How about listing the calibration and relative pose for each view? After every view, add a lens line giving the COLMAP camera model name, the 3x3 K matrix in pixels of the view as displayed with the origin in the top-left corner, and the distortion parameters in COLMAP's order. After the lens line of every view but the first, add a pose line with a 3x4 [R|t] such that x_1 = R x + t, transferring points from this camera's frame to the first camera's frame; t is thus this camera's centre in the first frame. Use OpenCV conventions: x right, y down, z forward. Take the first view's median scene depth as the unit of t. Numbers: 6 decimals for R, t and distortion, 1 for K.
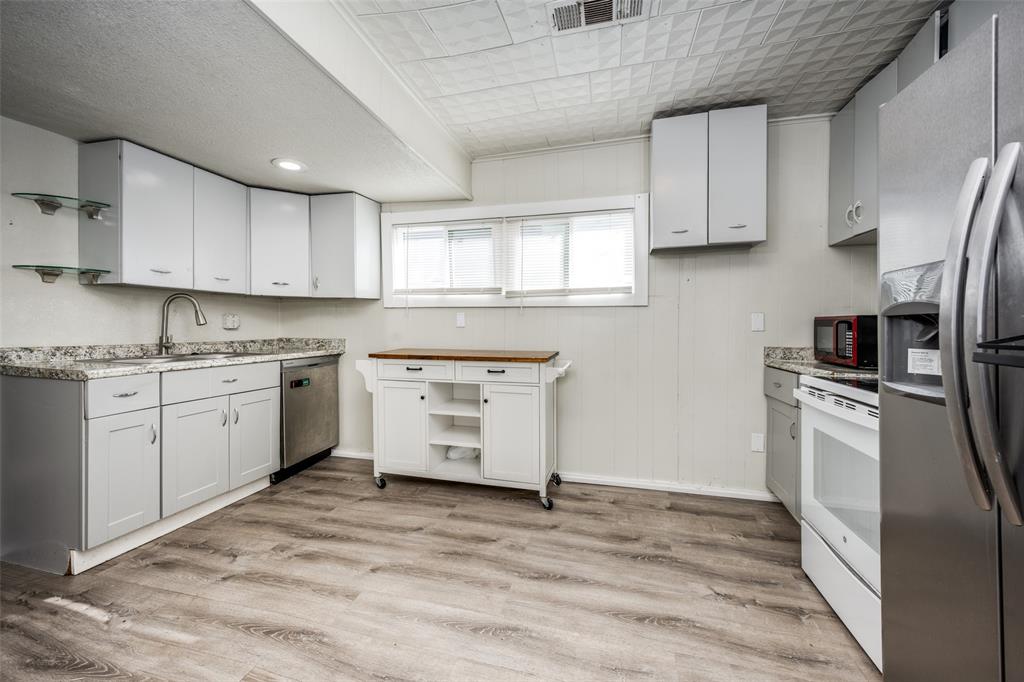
lens RADIAL K [[417.9, 0, 515.2], [0, 417.9, 333.3], [0, 0, 1]] dist [0.002036, 0.000021]
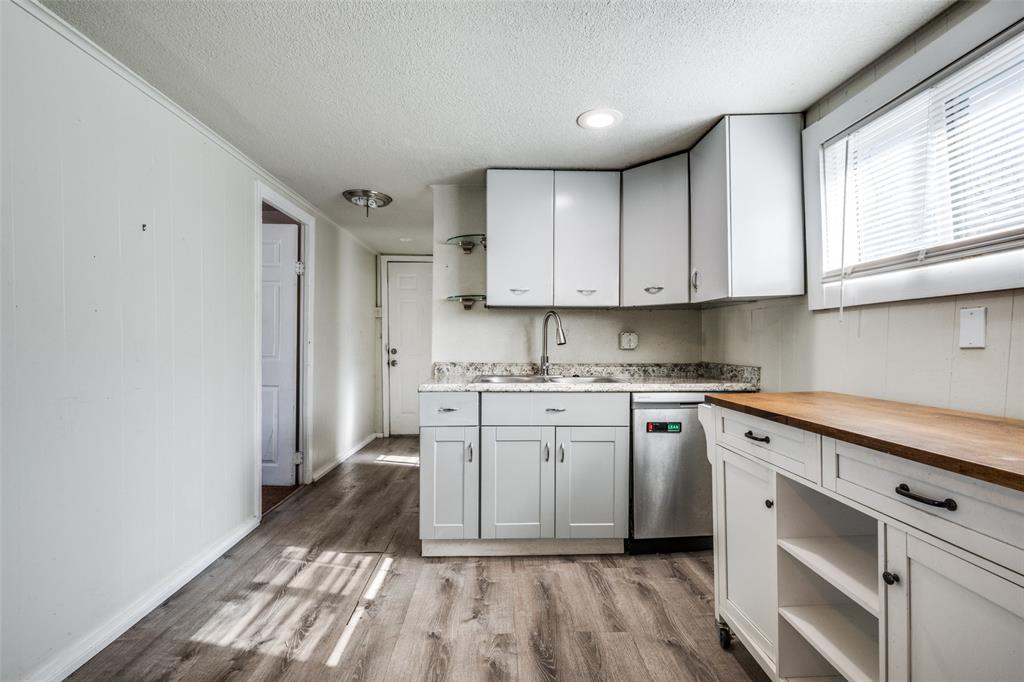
lens RADIAL K [[464.7, 0, 515.2], [0, 464.7, 358.8], [0, 0, 1]] dist [0.000231, 0.000098]
pose [[0.278374, 0.025517, -0.960134, 0.190625], [-0.019288, 0.999594, 0.020973, -0.008217], [0.960279, 0.012681, 0.278753, 0.635667]]
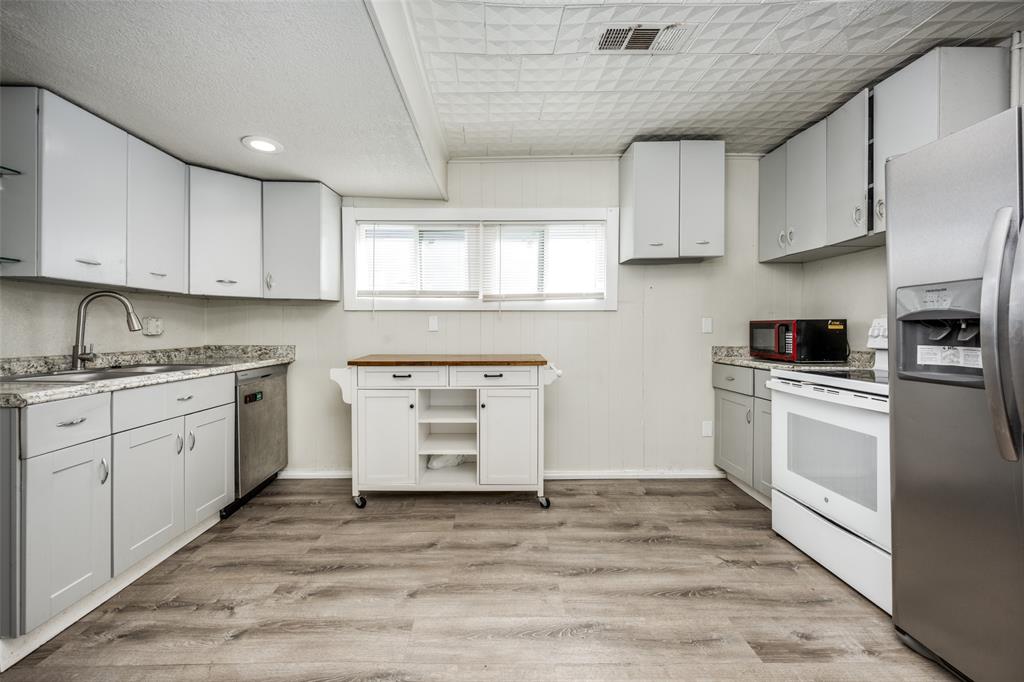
lens RADIAL K [[411.9, 0, 509.0], [0, 411.9, 334.2], [0, 0, 1]] dist [-0.002440, -0.000263]
pose [[0.962649, -0.008560, 0.270616, -0.277722], [0.010086, 0.999940, -0.004251, -0.002651], [-0.270563, 0.006821, 0.962678, 0.047420]]
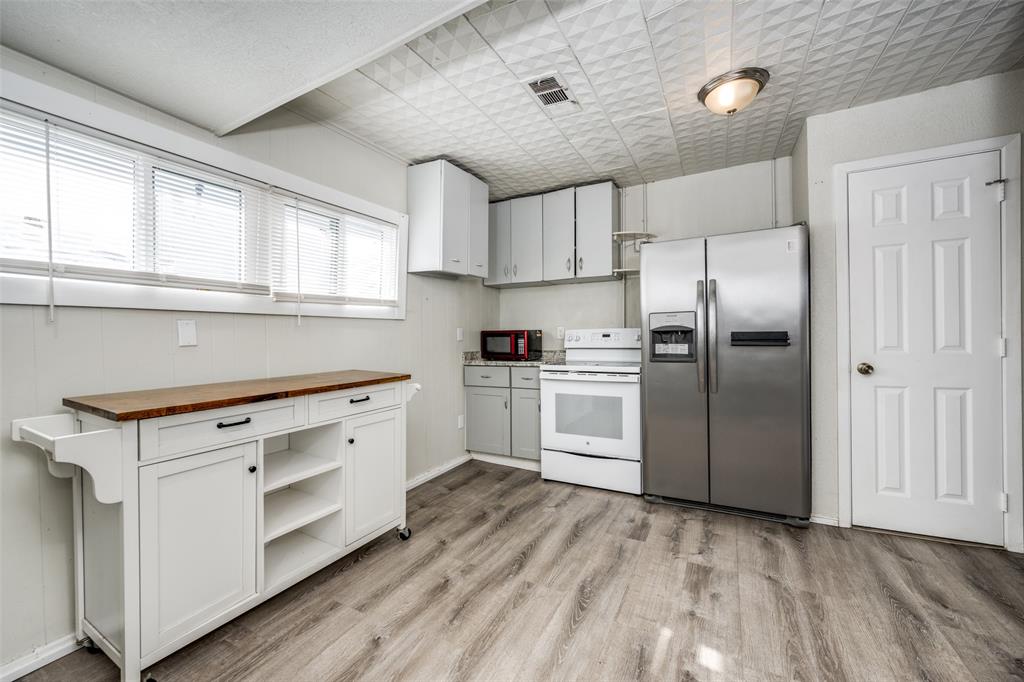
lens RADIAL K [[405.4, 0, 510.4], [0, 405.4, 347.7], [0, 0, 1]] dist [0.000018, 0.000096]
pose [[0.235345, -0.037453, 0.971190, -0.715464], [0.031069, 0.999036, 0.030998, -0.019824], [-0.971415, 0.022879, 0.236282, 0.556503]]
